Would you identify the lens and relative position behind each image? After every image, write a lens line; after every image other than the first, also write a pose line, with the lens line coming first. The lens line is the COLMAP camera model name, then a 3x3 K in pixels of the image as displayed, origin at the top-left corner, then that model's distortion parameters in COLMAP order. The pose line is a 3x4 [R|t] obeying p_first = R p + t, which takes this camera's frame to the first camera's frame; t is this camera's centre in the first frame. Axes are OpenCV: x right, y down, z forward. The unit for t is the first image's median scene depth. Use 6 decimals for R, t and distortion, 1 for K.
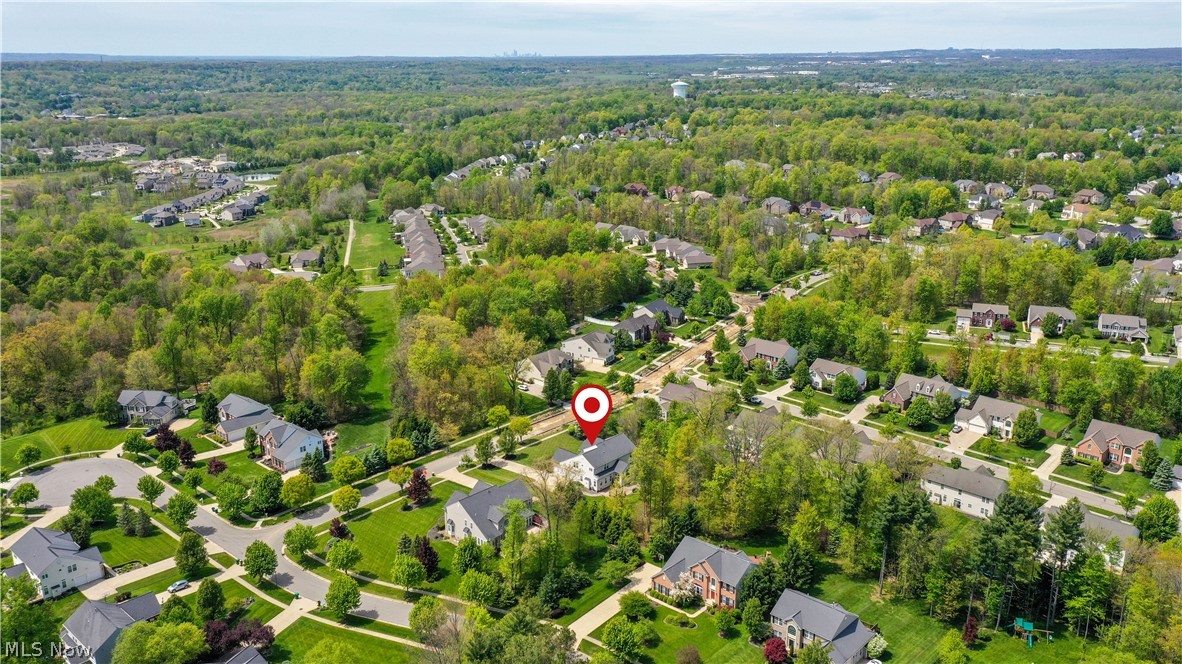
lens RADIAL K [[941.1, 0, 588.1], [0, 941.1, 326.1], [0, 0, 1]] dist [0.015943, 0.001685]
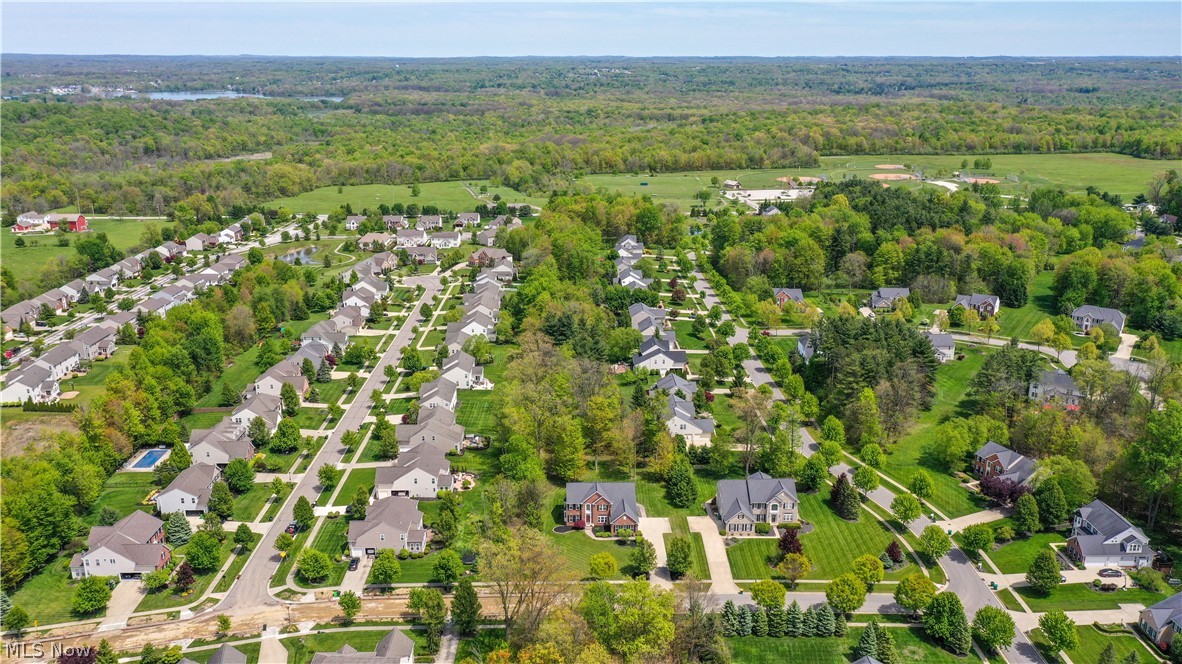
lens RADIAL K [[941.1, 0, 588.1], [0, 941.1, 326.1], [0, 0, 1]] dist [0.015943, 0.001685]
pose [[-0.701823, -0.194264, 0.685351, -0.548822], [0.198335, 0.870766, 0.449922, -0.407877], [-0.684184, 0.451695, -0.572594, 1.366662]]
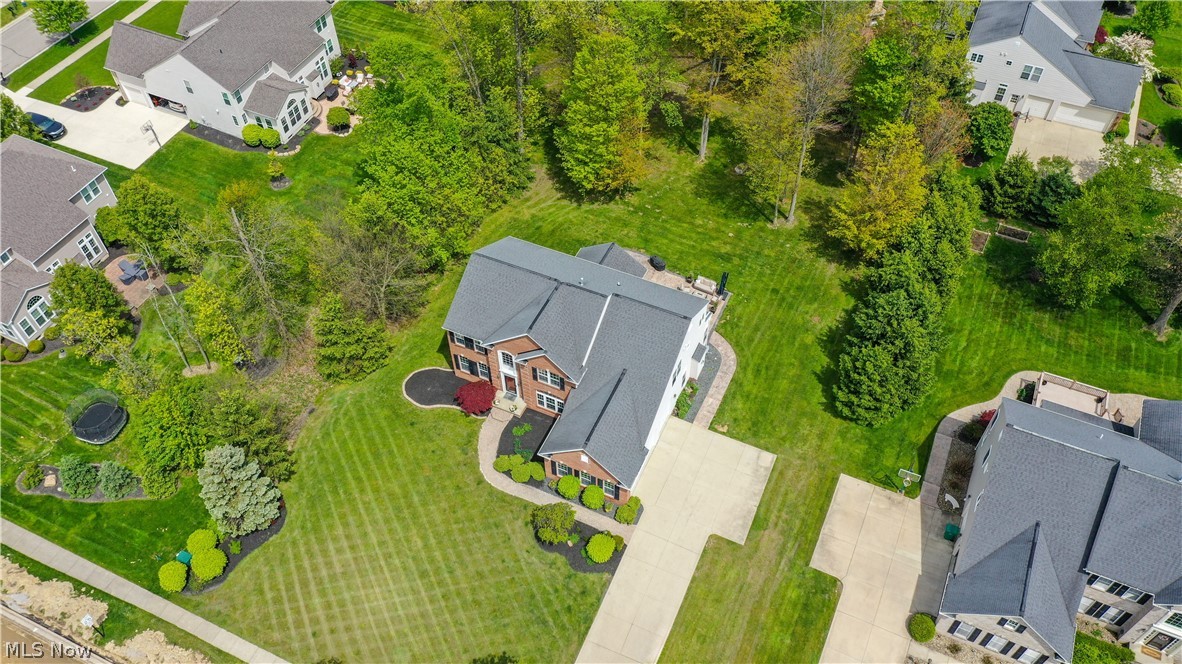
lens RADIAL K [[941.1, 0, 588.1], [0, 941.1, 326.1], [0, 0, 1]] dist [0.015943, 0.001685]
pose [[-0.313992, -0.723660, 0.614593, -0.150625], [0.278004, 0.548881, 0.788317, -0.079204], [-0.907812, 0.418385, 0.028836, 0.917866]]
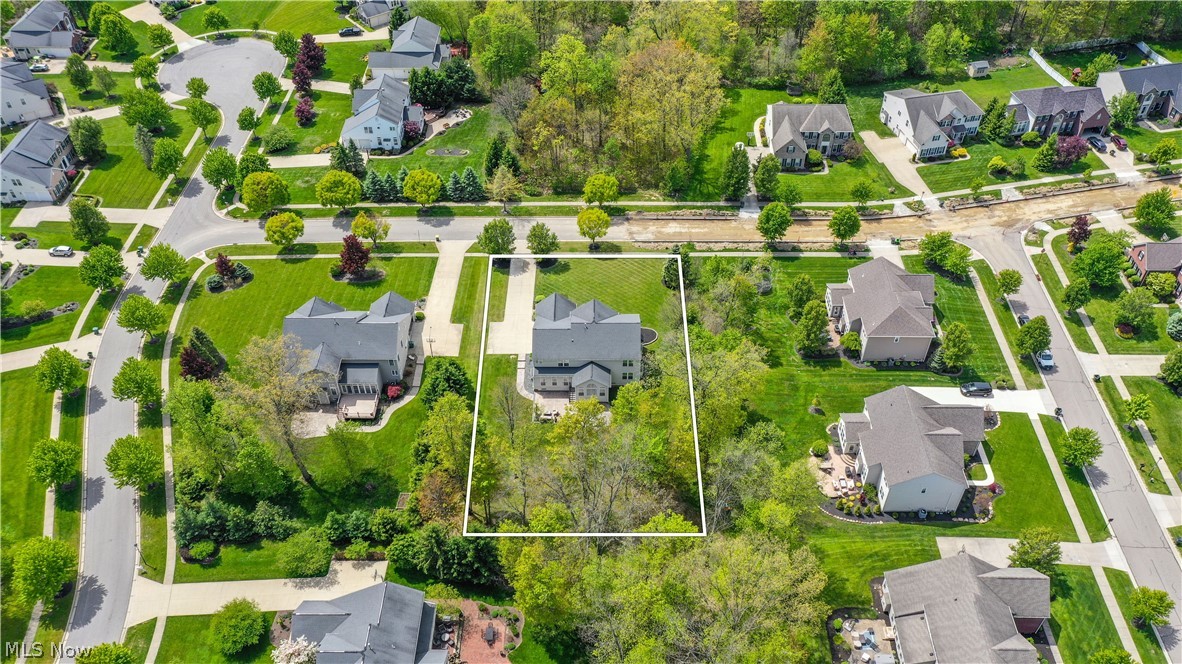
lens RADIAL K [[941.1, 0, 588.1], [0, 941.1, 326.1], [0, 0, 1]] dist [0.015943, 0.001685]
pose [[0.673721, 0.505053, -0.539464, 0.315904], [-0.199215, 0.827108, 0.525553, -0.177393], [0.711627, -0.246607, 0.657854, 0.557345]]
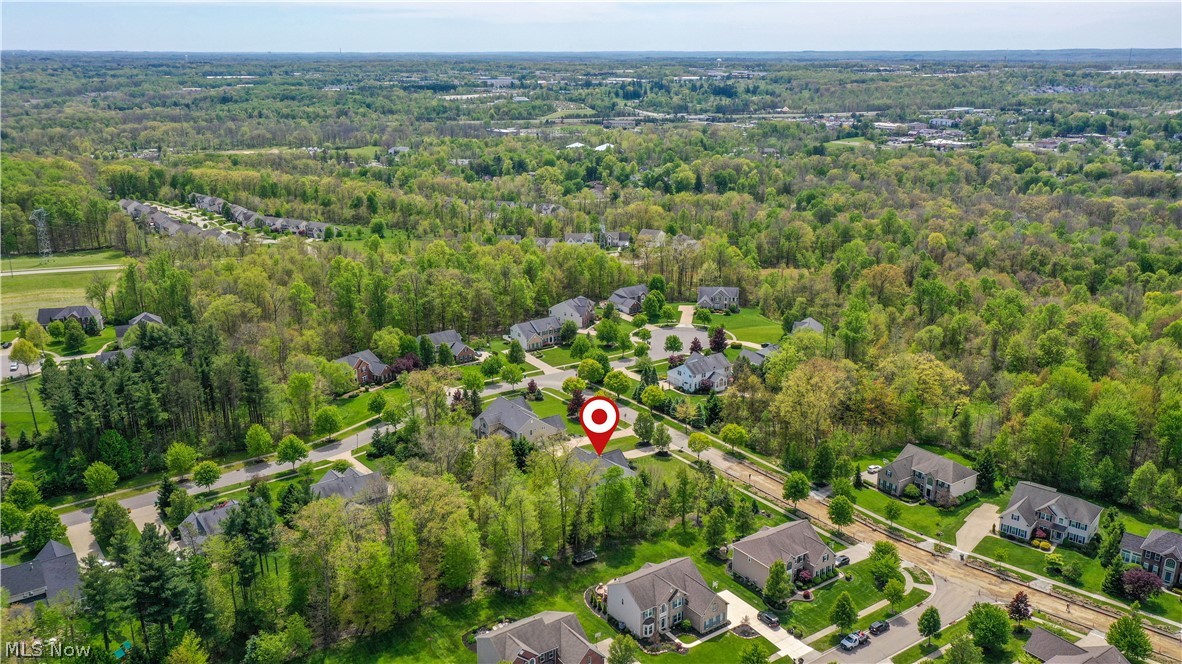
lens RADIAL K [[941.1, 0, 588.1], [0, 941.1, 326.1], [0, 0, 1]] dist [0.015943, 0.001685]
pose [[-0.201765, 0.282922, -0.937681, 0.783959], [-0.267240, 0.905142, 0.330607, -0.272613], [0.942270, 0.317291, -0.107018, 0.968450]]
